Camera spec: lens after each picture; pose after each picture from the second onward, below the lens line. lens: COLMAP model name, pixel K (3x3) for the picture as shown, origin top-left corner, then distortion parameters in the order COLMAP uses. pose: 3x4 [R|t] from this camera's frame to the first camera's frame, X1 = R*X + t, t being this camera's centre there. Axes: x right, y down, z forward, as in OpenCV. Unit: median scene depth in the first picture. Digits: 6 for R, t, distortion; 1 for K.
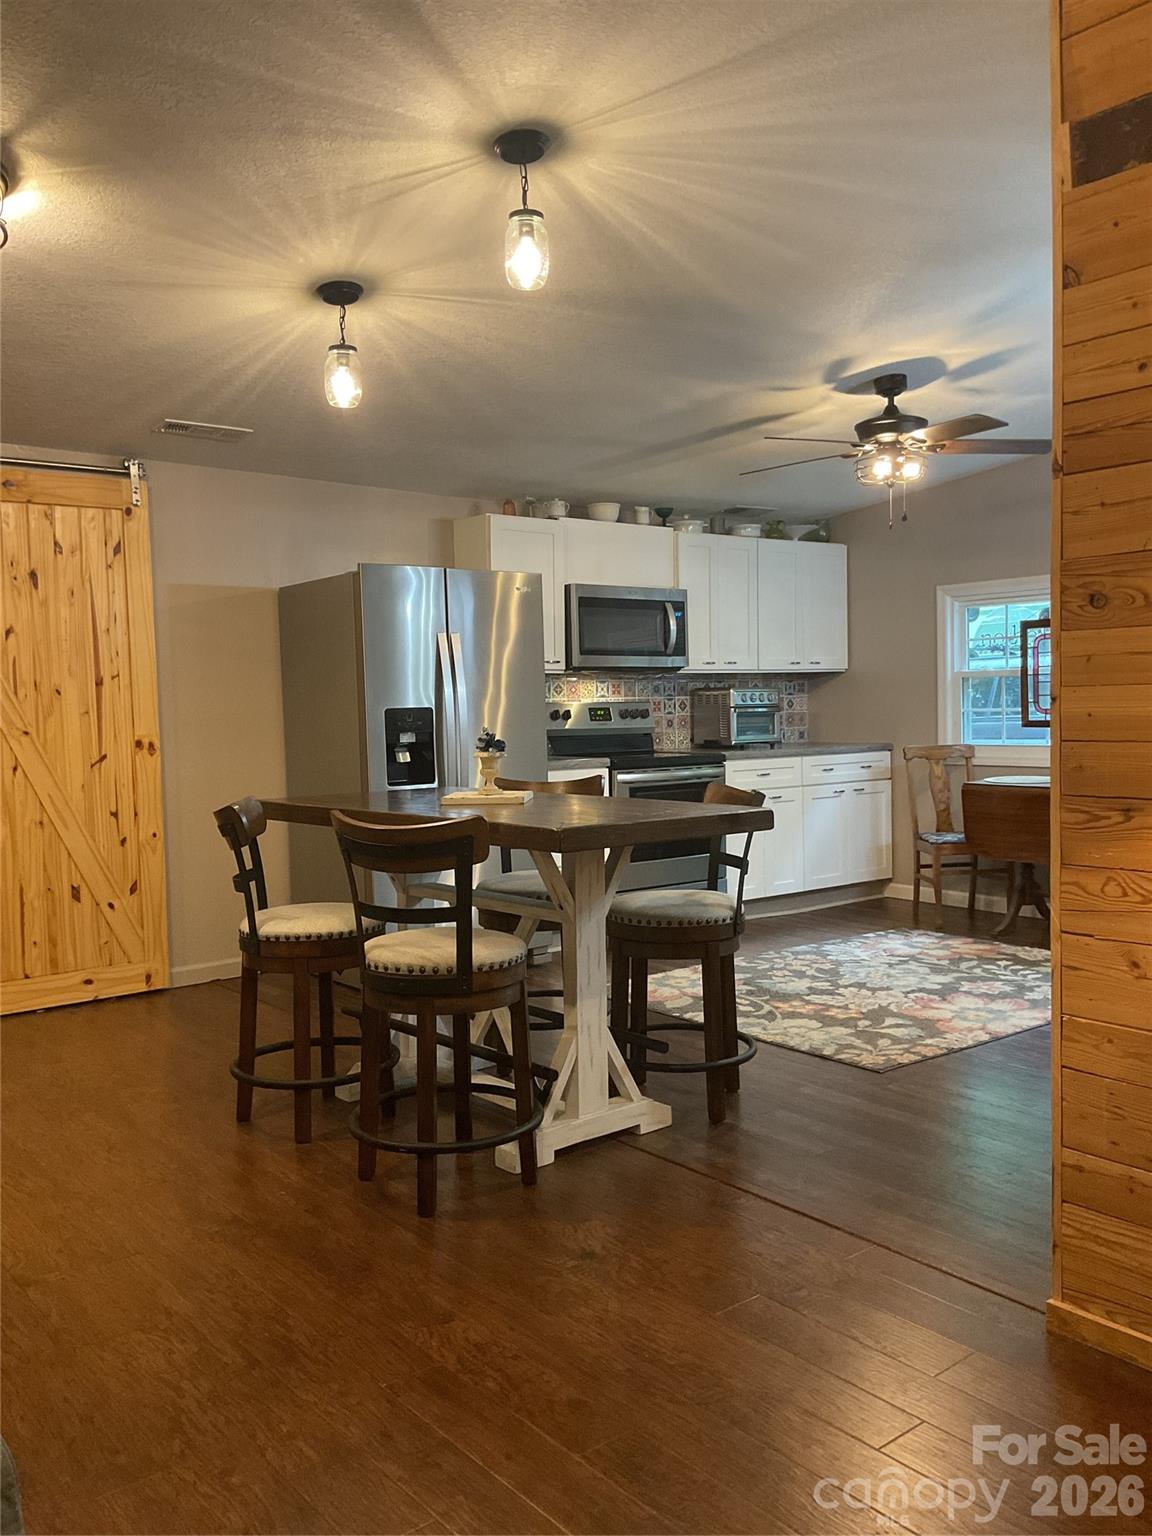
lens RADIAL K [[1259.4, 0, 578.1], [0, 1259.4, 771.9], [0, 0, 1]] dist [0.129708, -0.262505]
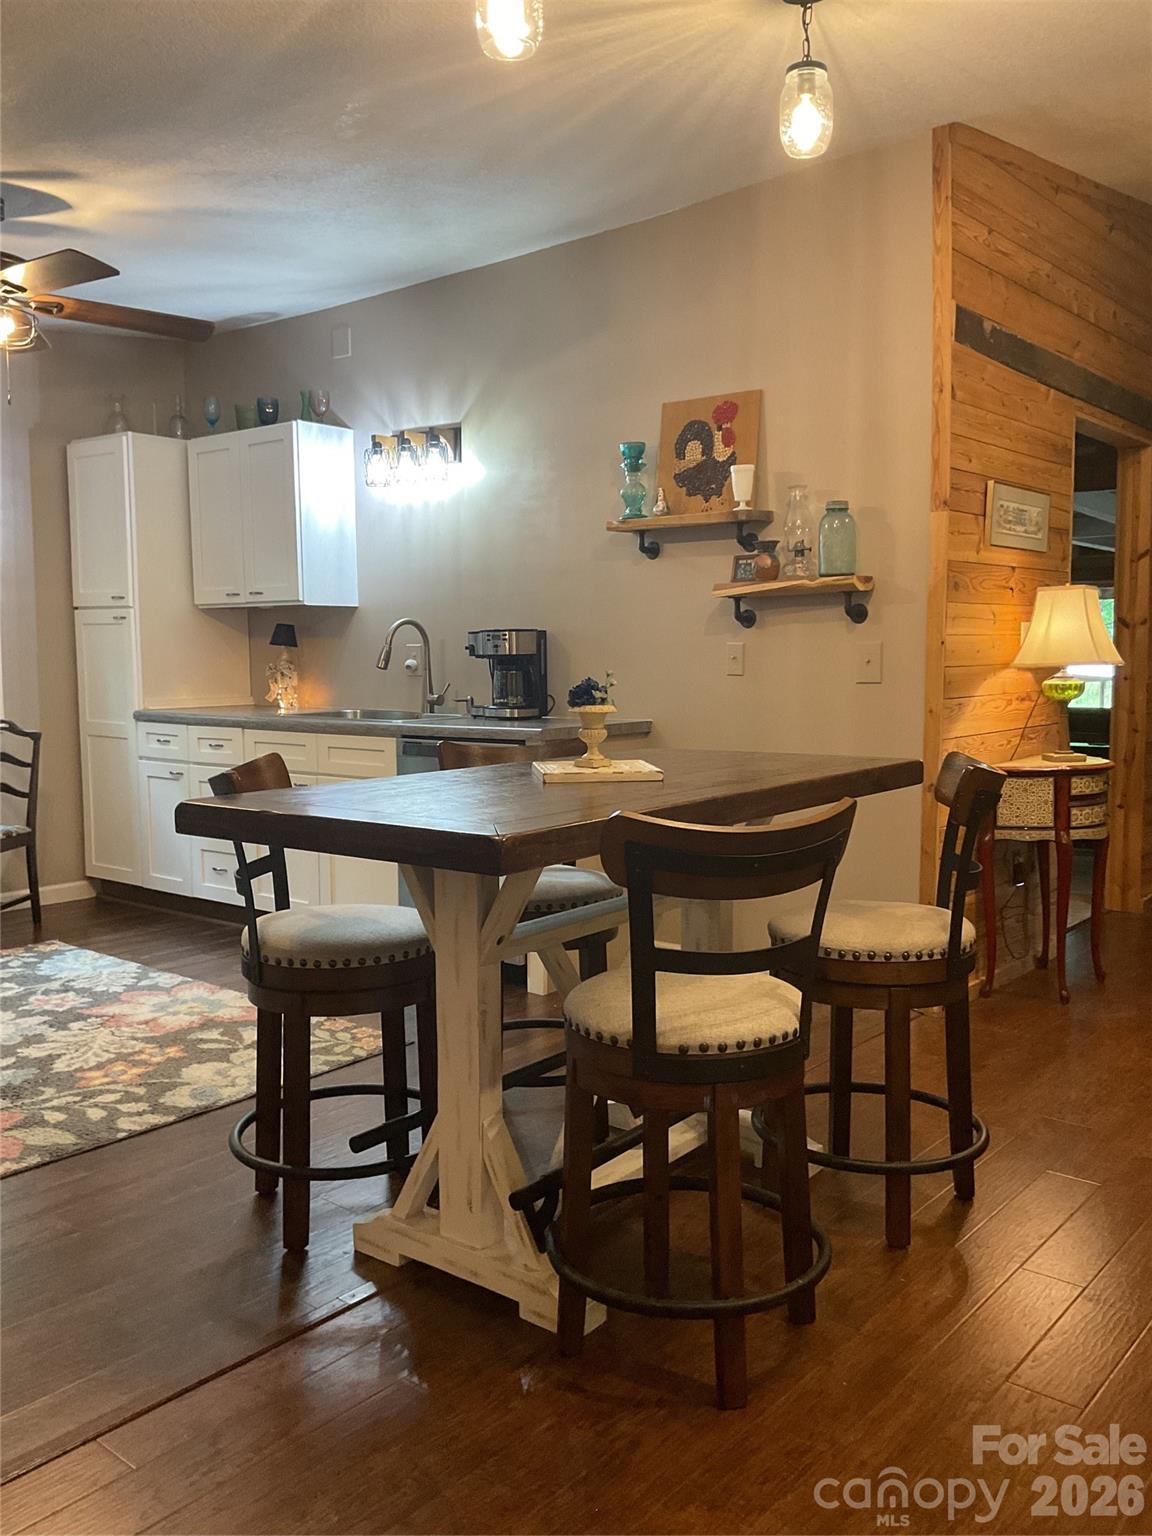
lens RADIAL K [[1259.4, 0, 578.1], [0, 1259.4, 771.9], [0, 0, 1]] dist [0.129708, -0.262505]
pose [[-0.202463, -0.073961, 0.976493, -0.501199], [0.060264, 0.994313, 0.087806, -0.027592], [-0.977434, 0.076625, -0.196855, 0.764886]]
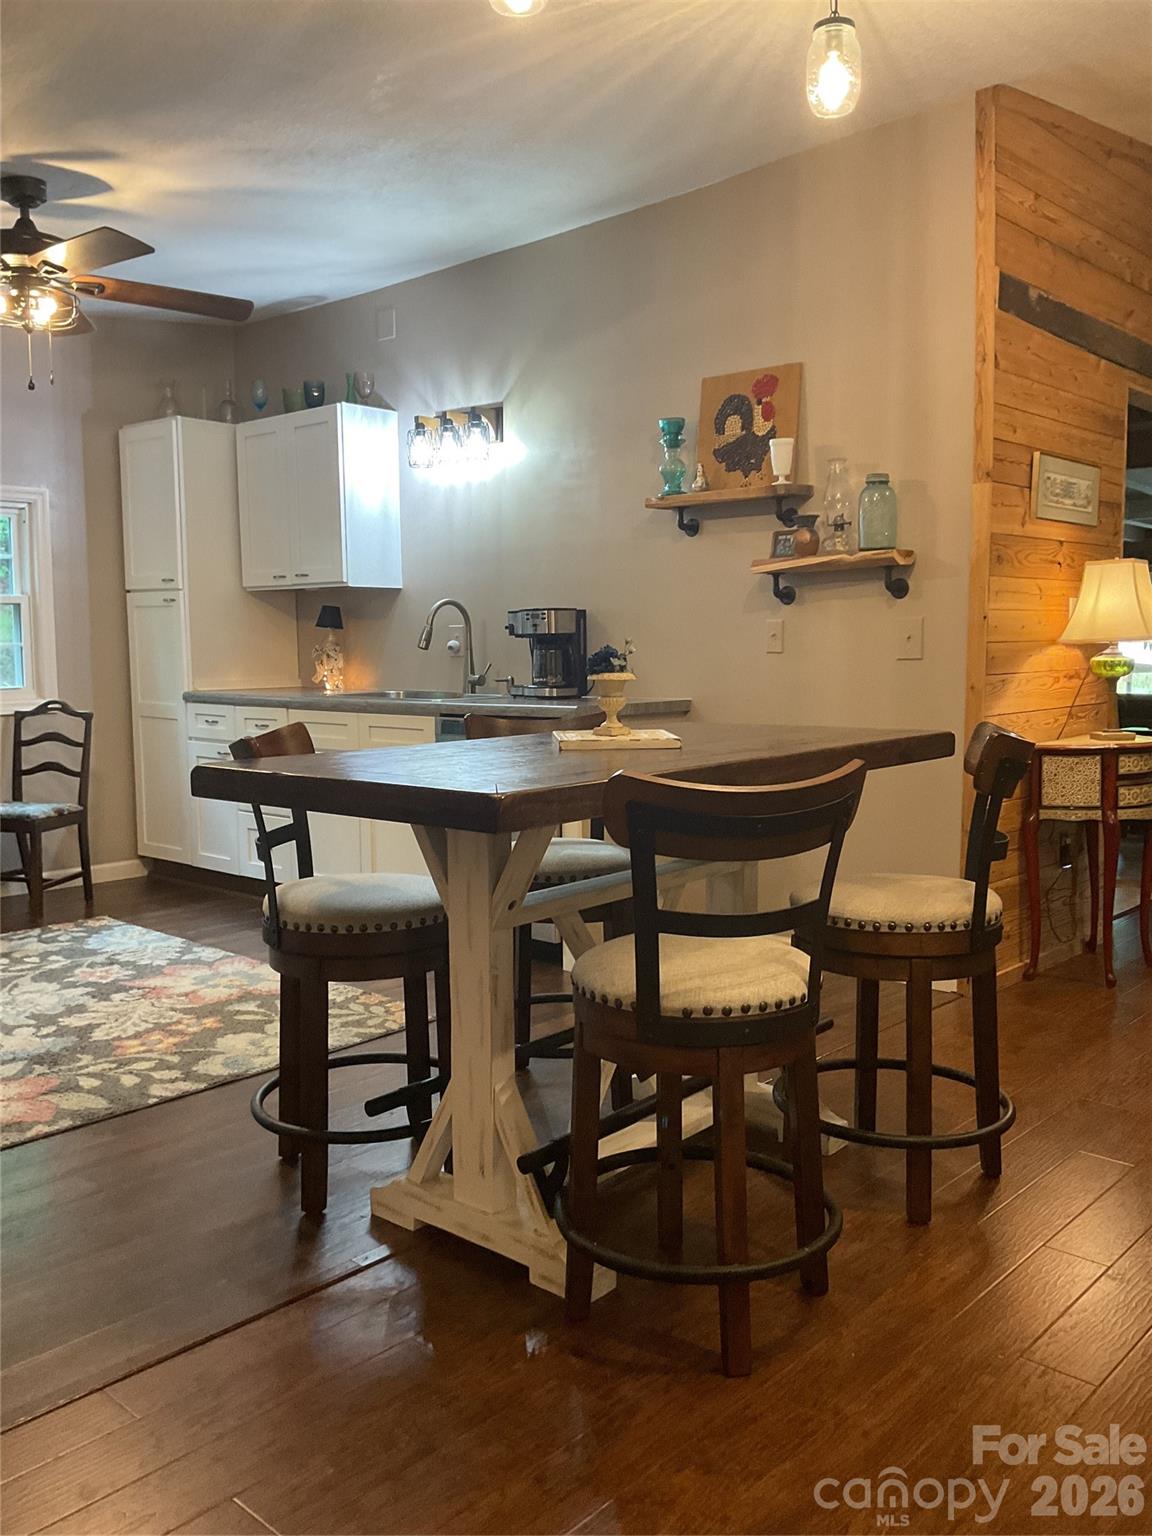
lens RADIAL K [[1260.3, 0, 580.0], [0, 1260.3, 771.6], [0, 0, 1]] dist [0.110471, -0.201293]
pose [[-0.155070, -0.080147, 0.984647, -0.501791], [0.061753, 0.993968, 0.090631, -0.017513], [-0.985971, 0.074859, -0.149186, 0.749036]]
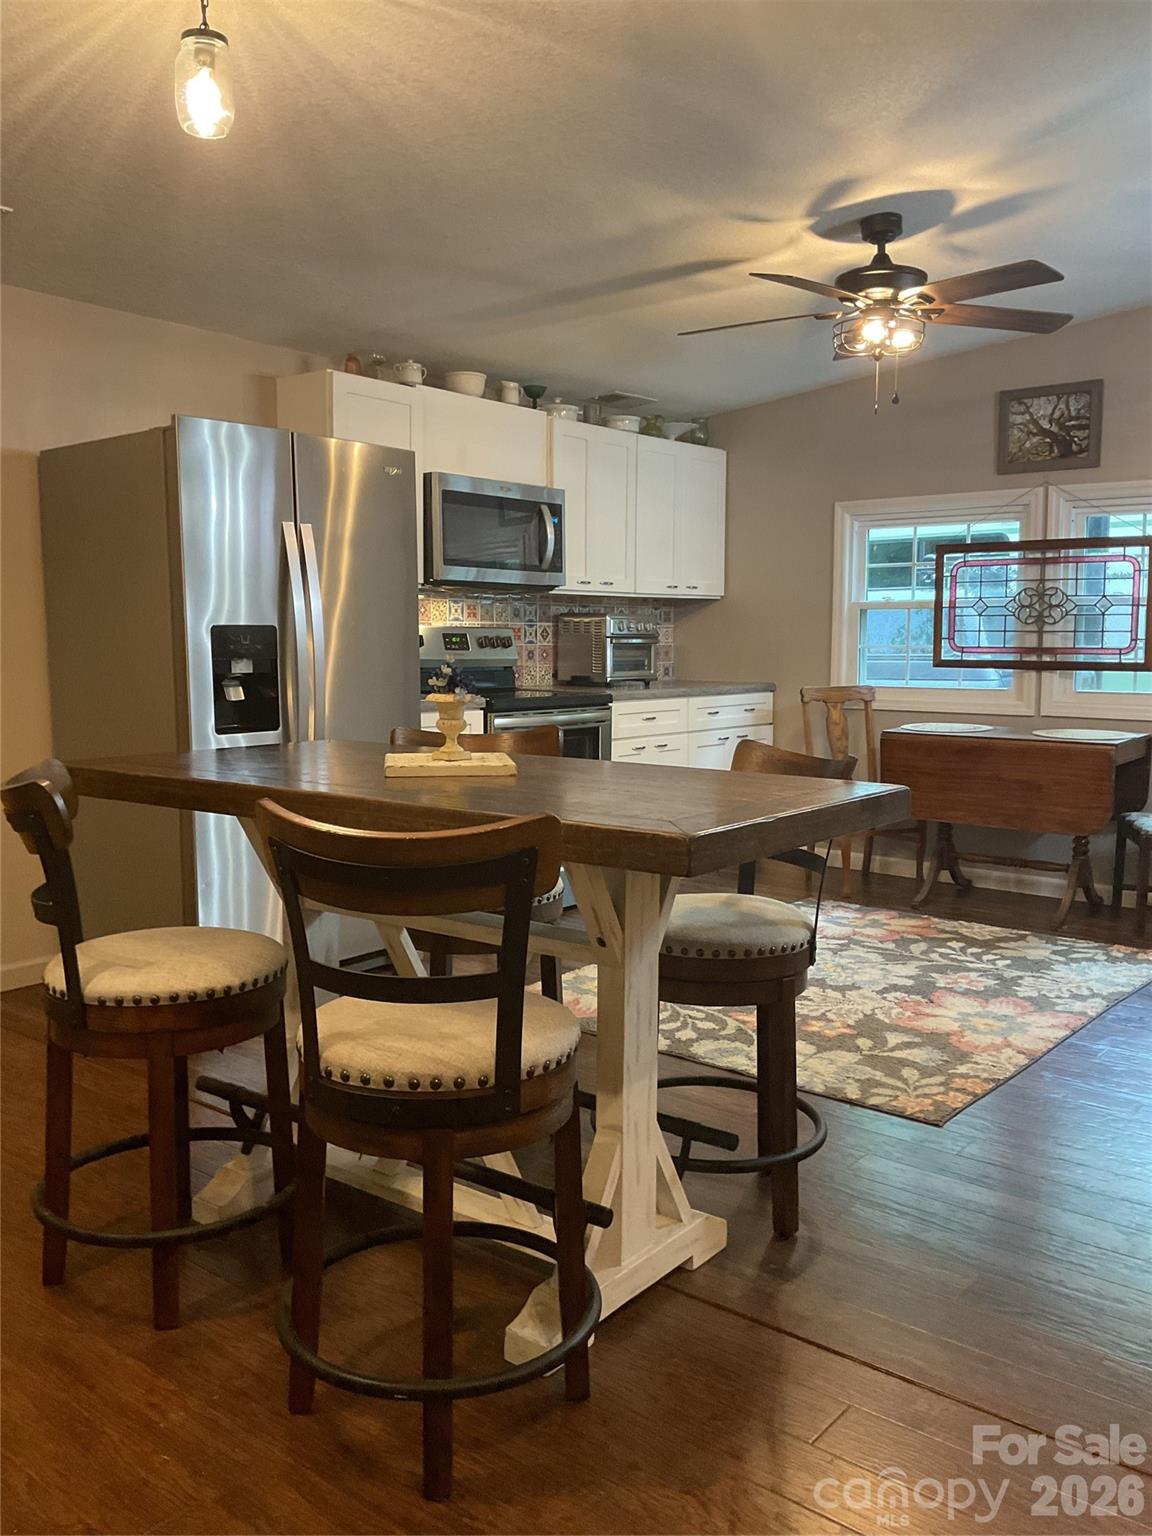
lens RADIAL K [[1259.4, 0, 578.1], [0, 1259.4, 771.9], [0, 0, 1]] dist [0.129708, -0.262505]
pose [[0.976296, 0.000526, 0.216437, -0.098090], [-0.012166, 0.998549, 0.052451, -0.007123], [-0.216096, -0.053841, 0.974887, 0.234031]]
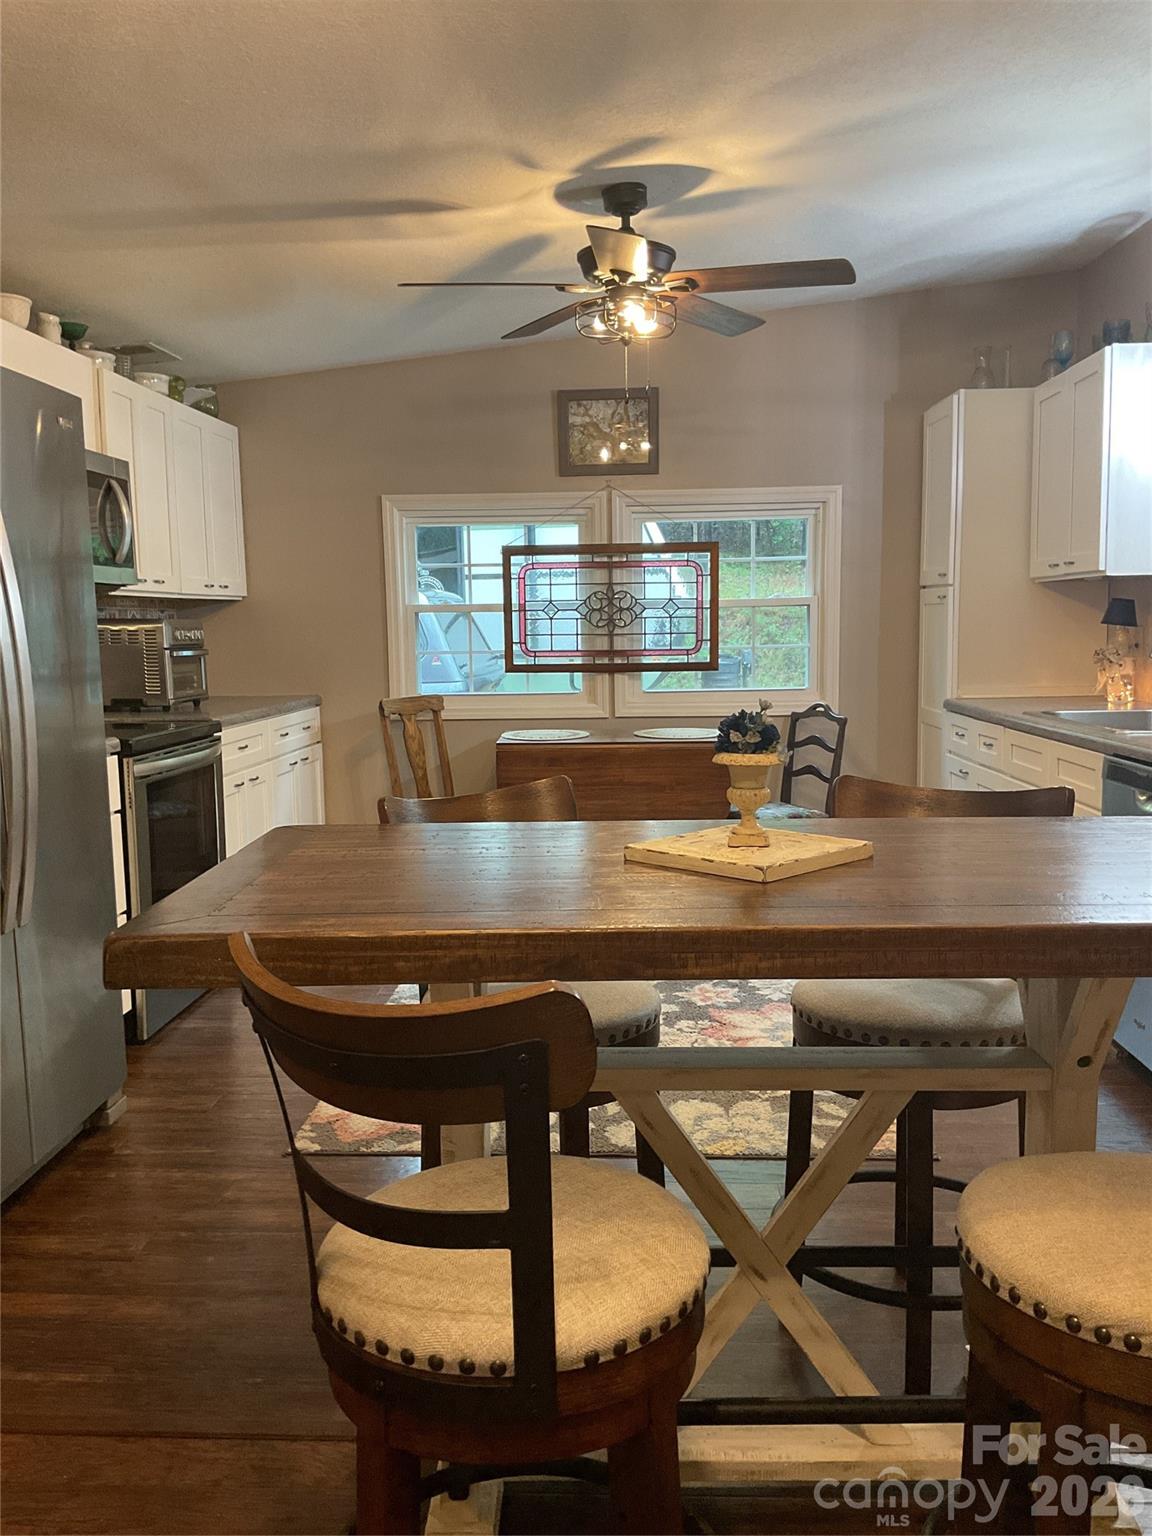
lens RADIAL K [[1259.4, 0, 578.1], [0, 1259.4, 771.9], [0, 0, 1]] dist [0.129708, -0.262505]
pose [[0.659886, -0.077534, 0.747354, -0.305625], [0.041610, 0.996906, 0.066683, -0.028115], [-0.750212, -0.012905, 0.661071, 0.493866]]
